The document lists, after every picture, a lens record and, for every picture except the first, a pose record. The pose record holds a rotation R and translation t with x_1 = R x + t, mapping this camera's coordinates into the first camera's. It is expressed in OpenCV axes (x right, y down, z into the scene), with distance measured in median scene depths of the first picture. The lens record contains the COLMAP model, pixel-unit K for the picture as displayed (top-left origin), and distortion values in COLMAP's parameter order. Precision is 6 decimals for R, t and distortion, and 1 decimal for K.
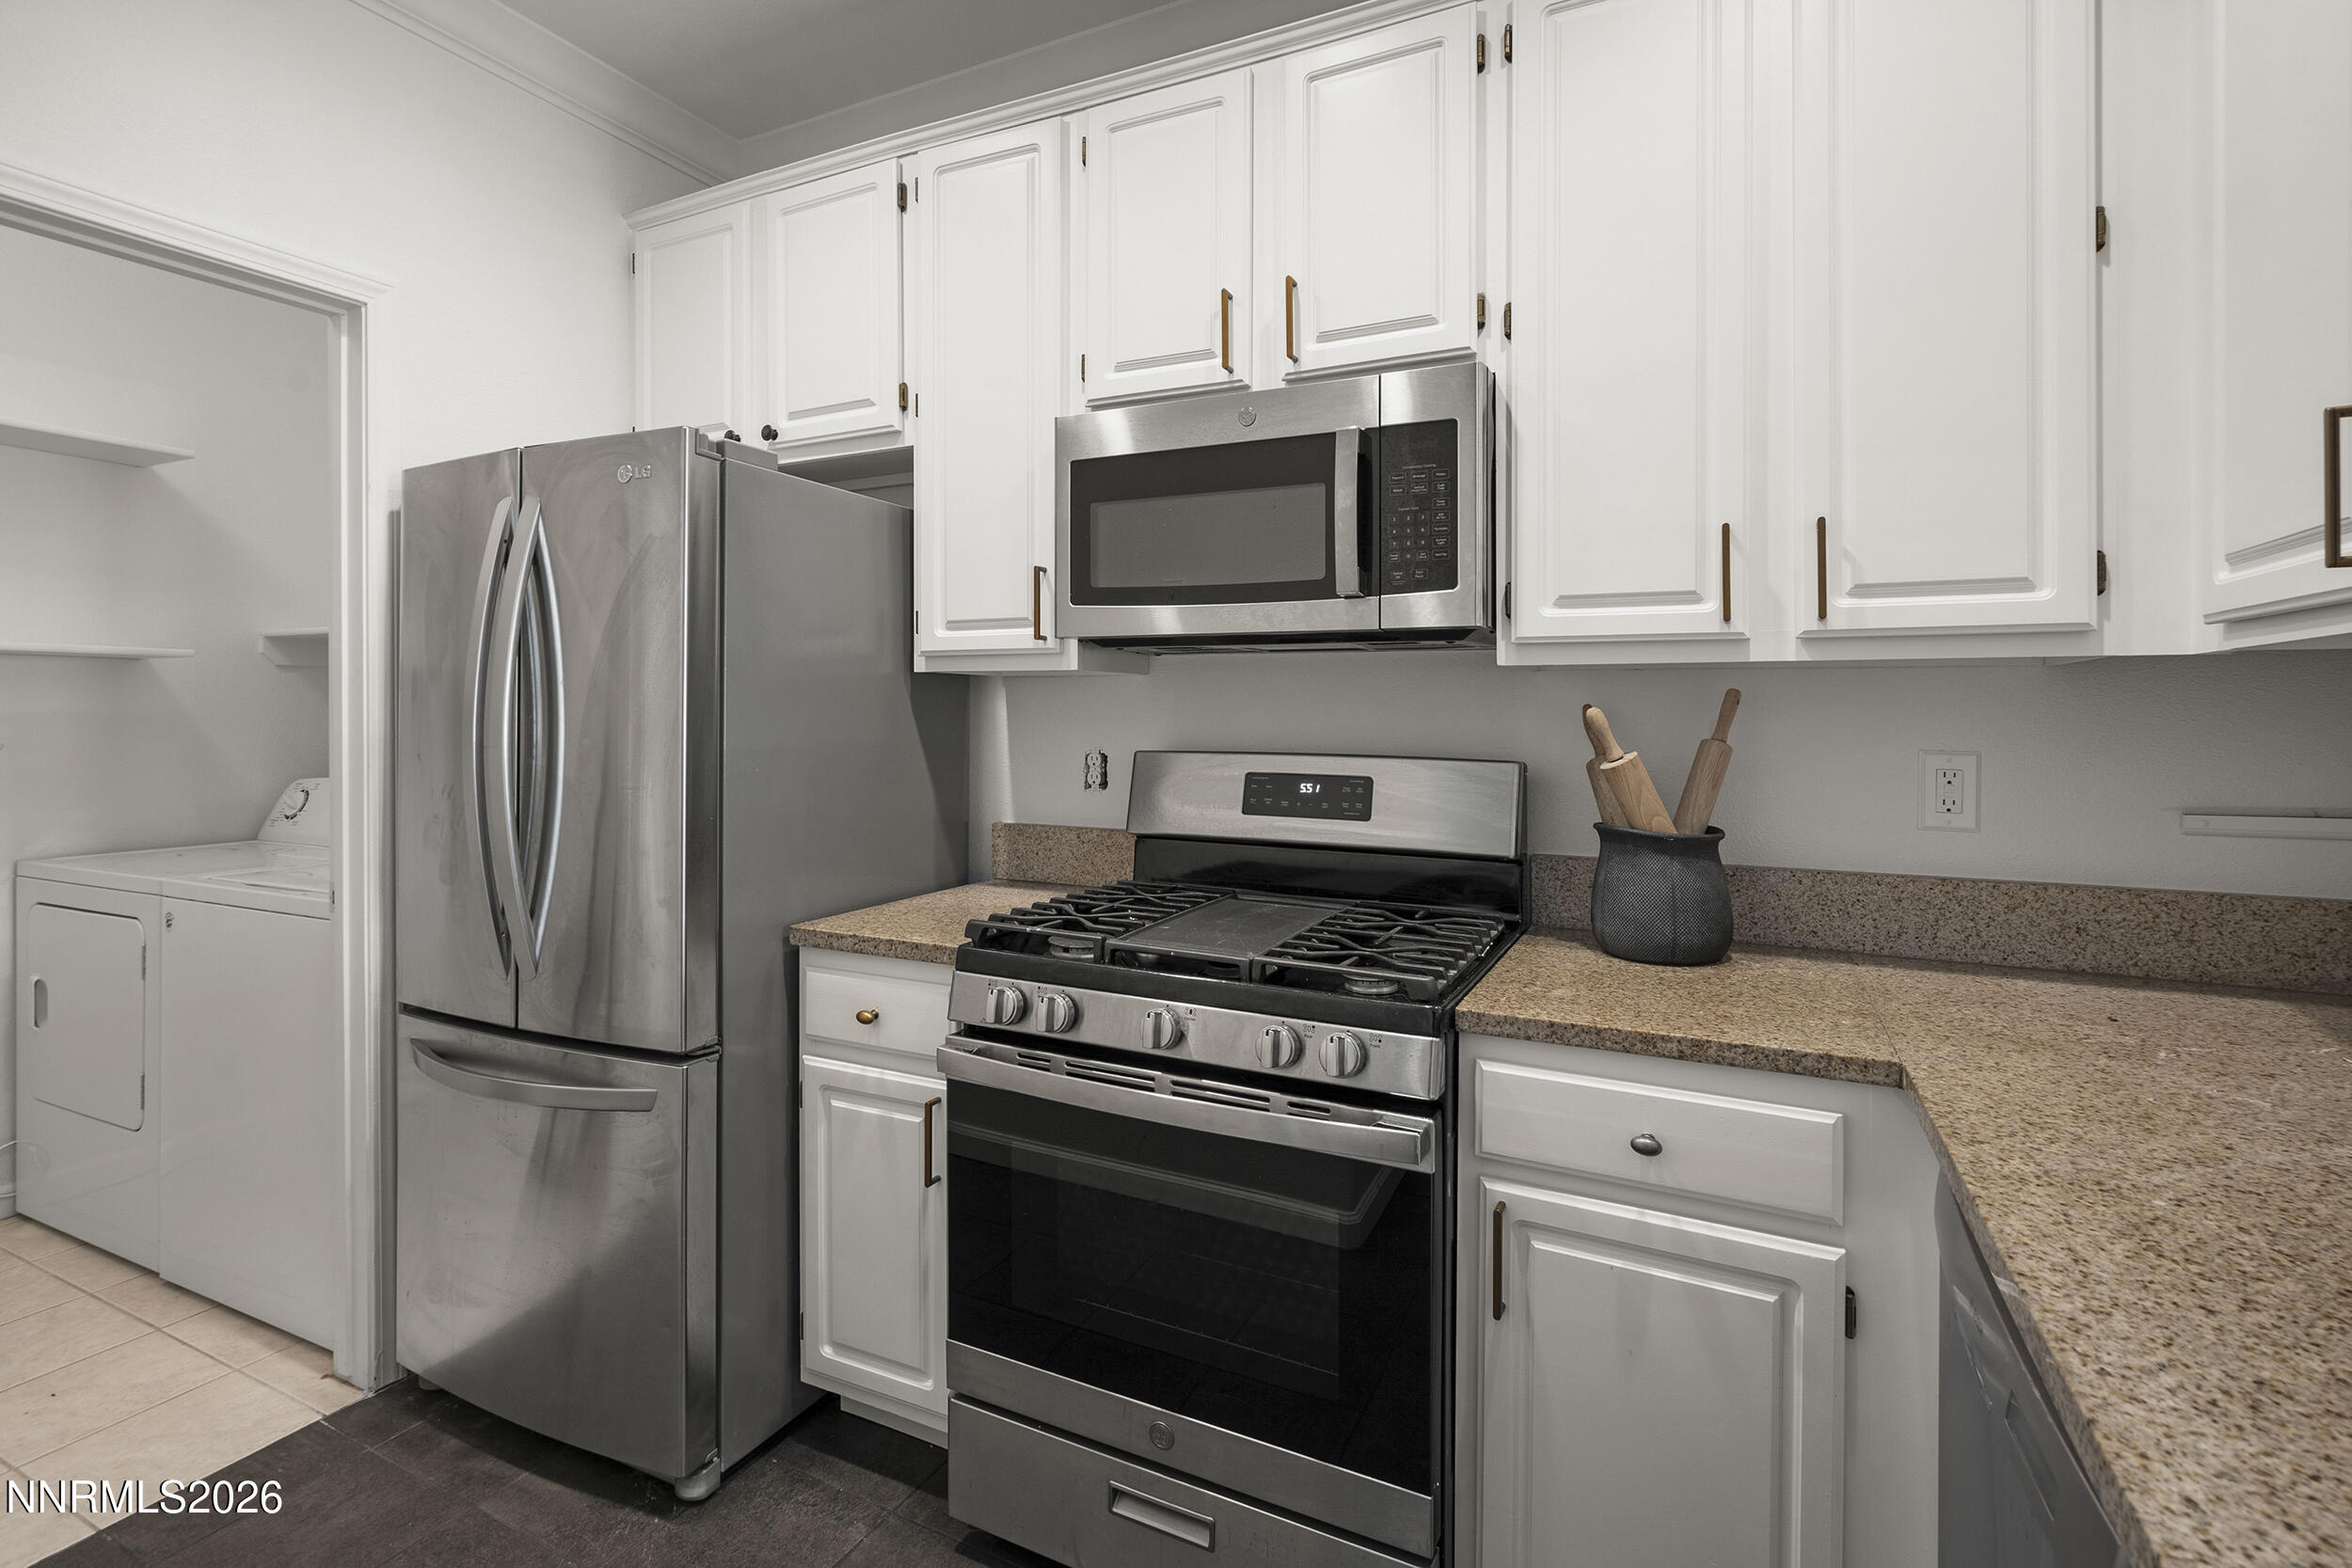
lens RADIAL K [[1106.4, 0, 1180.9], [0, 1106.4, 705.5], [0, 0, 1]] dist [0.000235, 0.001065]
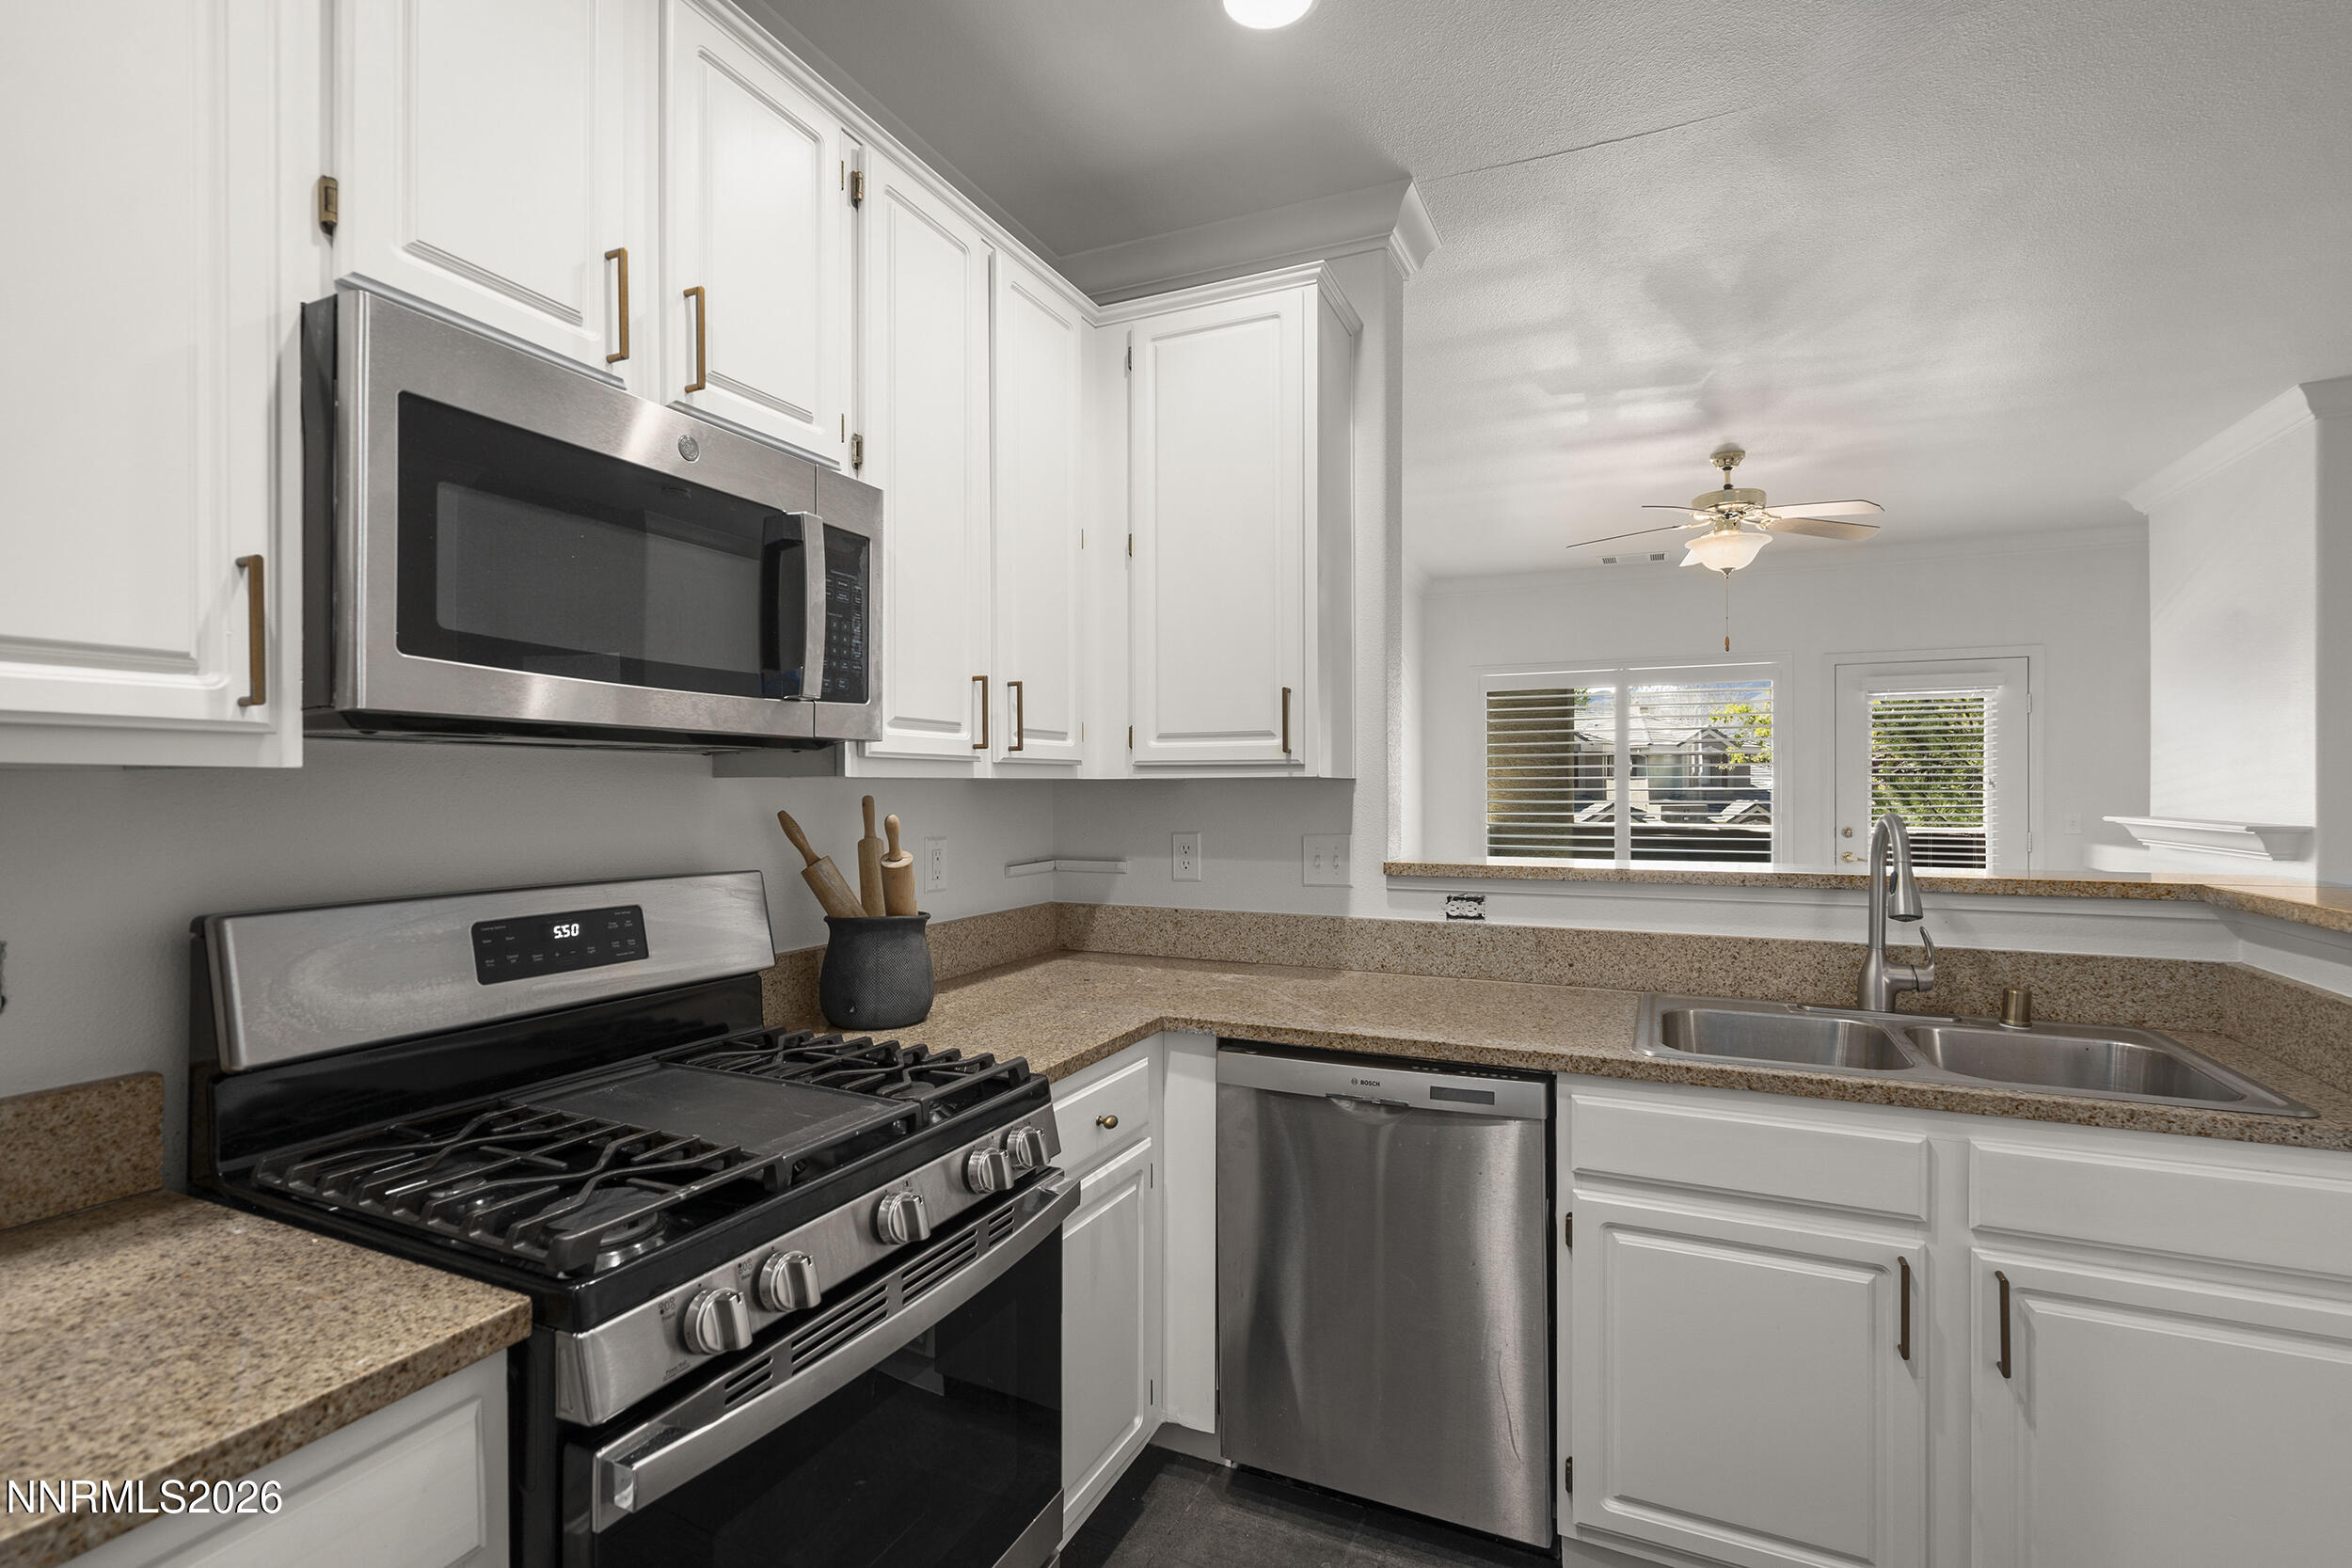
lens RADIAL K [[1106.4, 0, 1183.8], [0, 1106.4, 780.0], [0, 0, 1]] dist [0.000235, 0.001065]
pose [[-0.040824, -0.000014, 0.999166, -0.795512], [-0.005535, 0.999985, -0.000212, -0.035910], [-0.999151, -0.005539, -0.040824, 0.756910]]
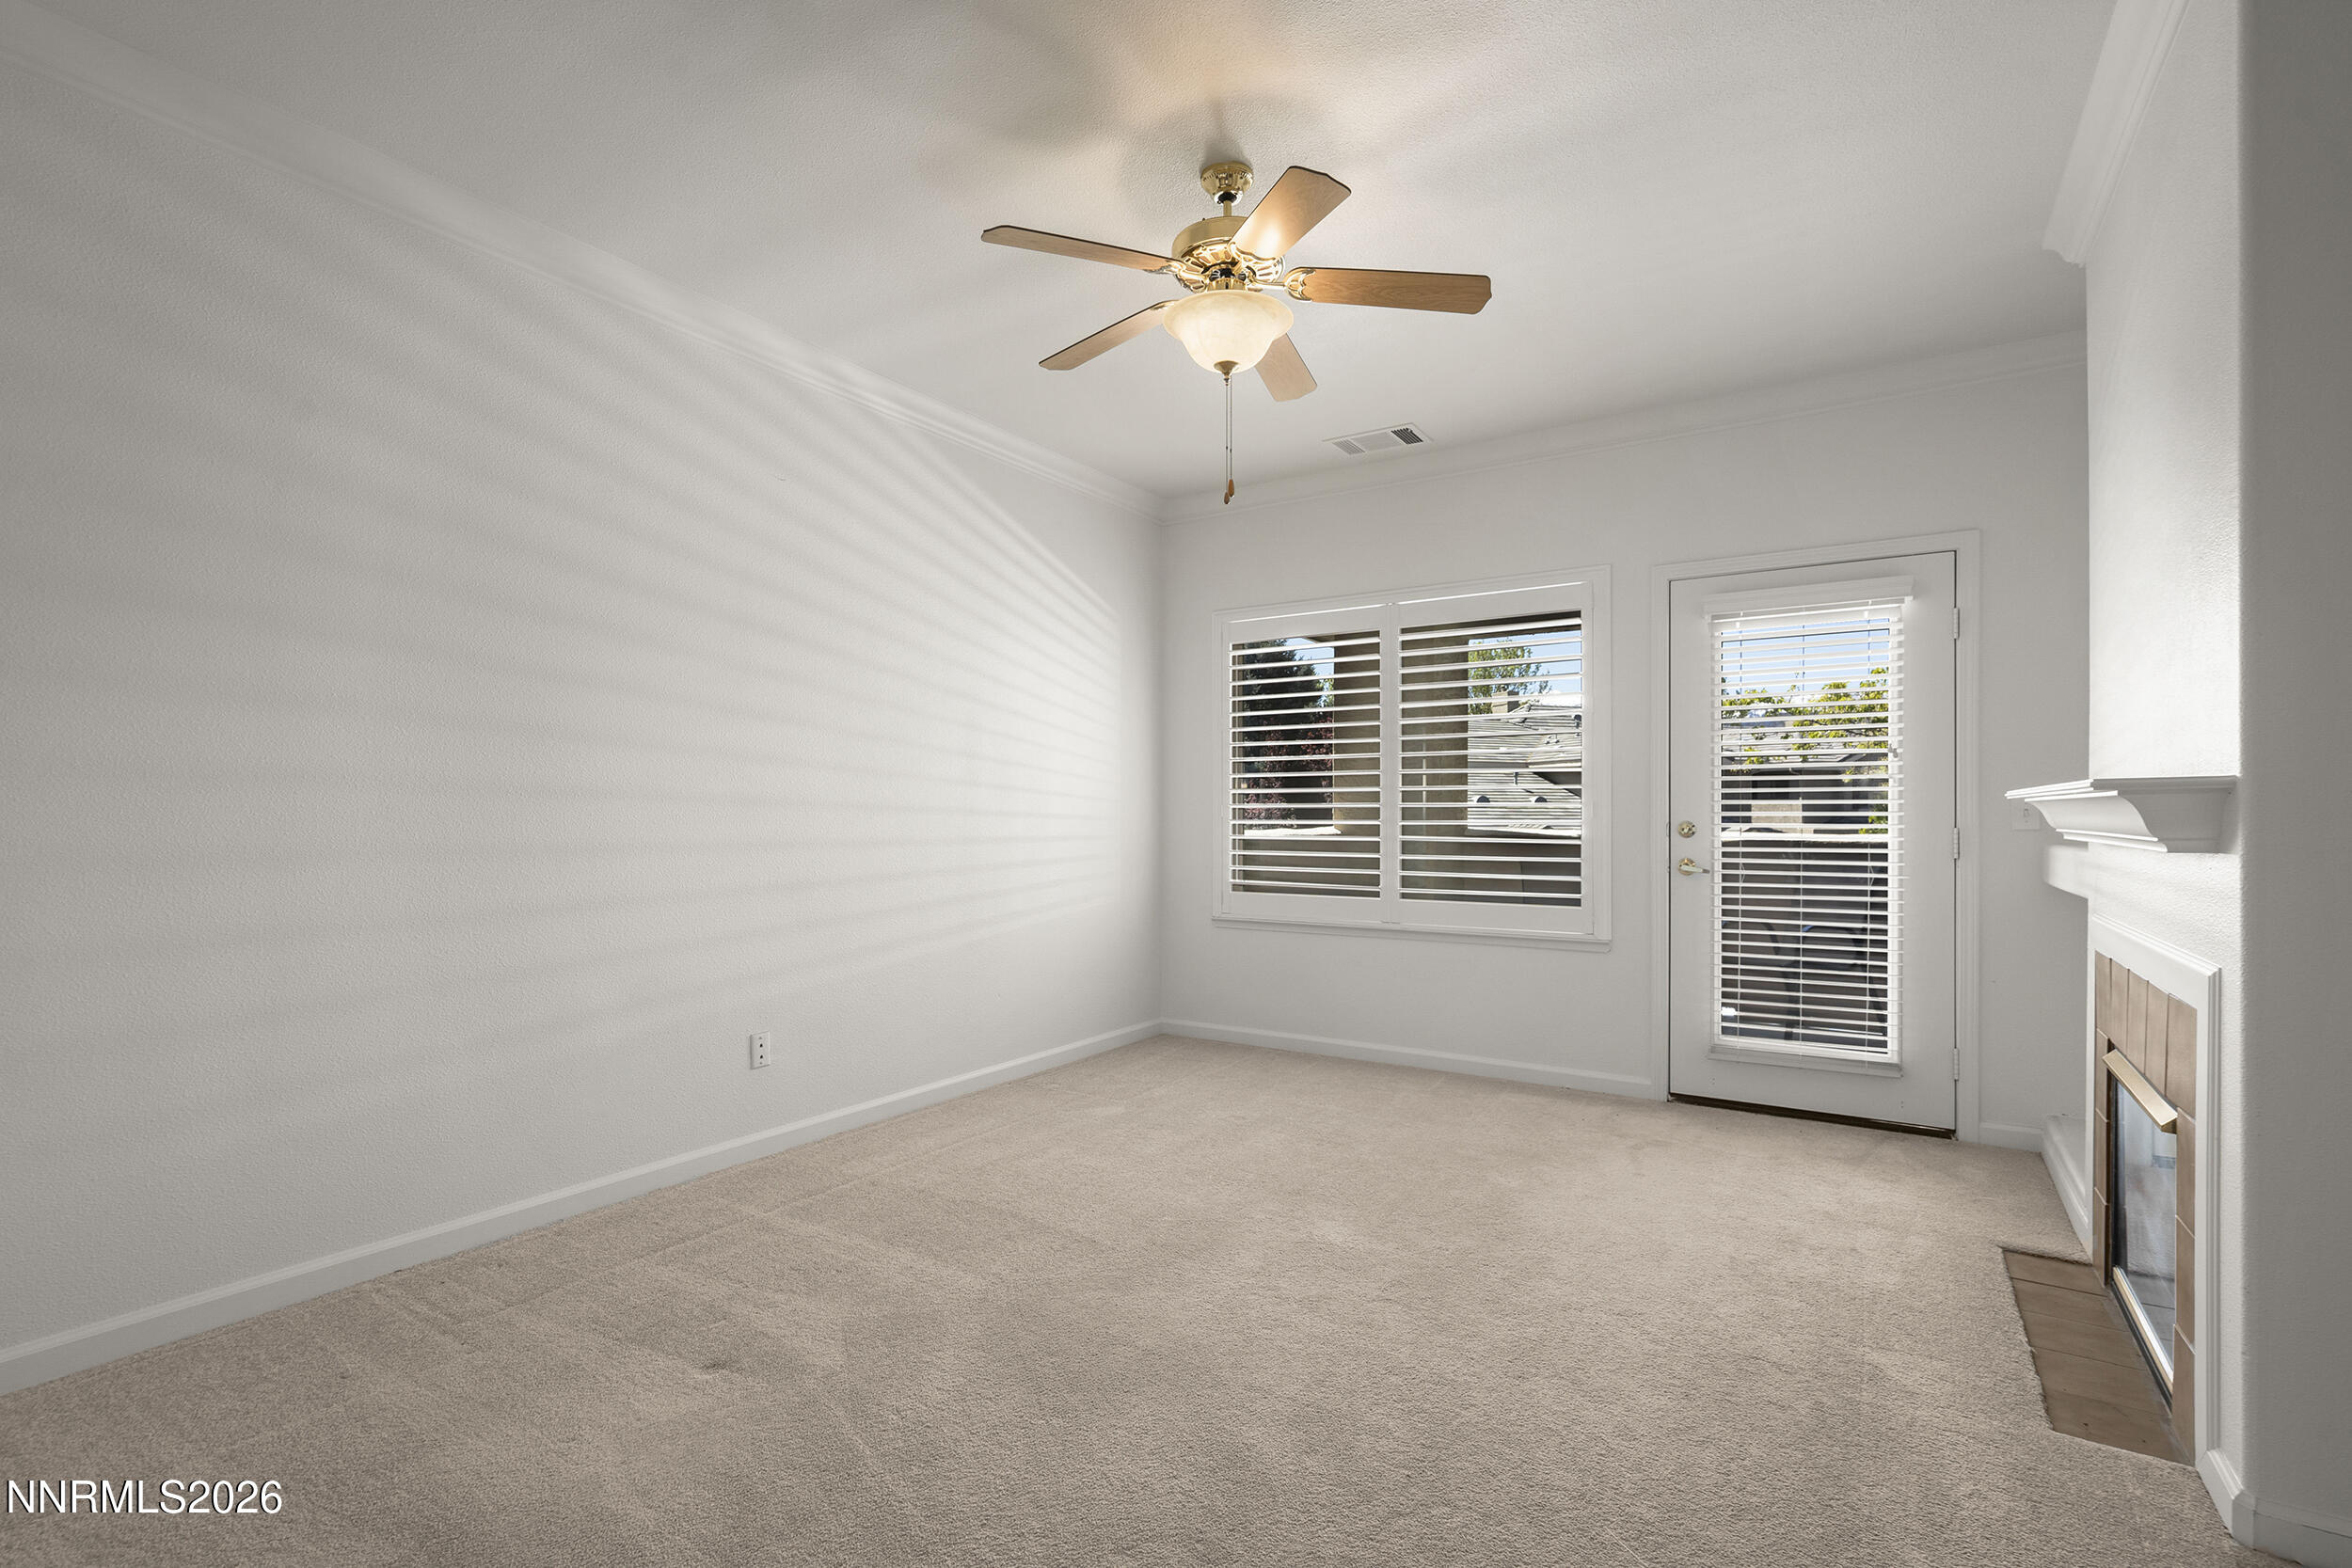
lens RADIAL K [[1106.4, 0, 1144.9], [0, 1106.4, 797.6], [0, 0, 1]] dist [0.000235, 0.001065]
pose [[0.133140, 0.007223, 0.991071, 0.218326], [-0.004311, 0.999968, -0.006709, 0.083011], [-0.991088, -0.003379, 0.133167, -0.808729]]
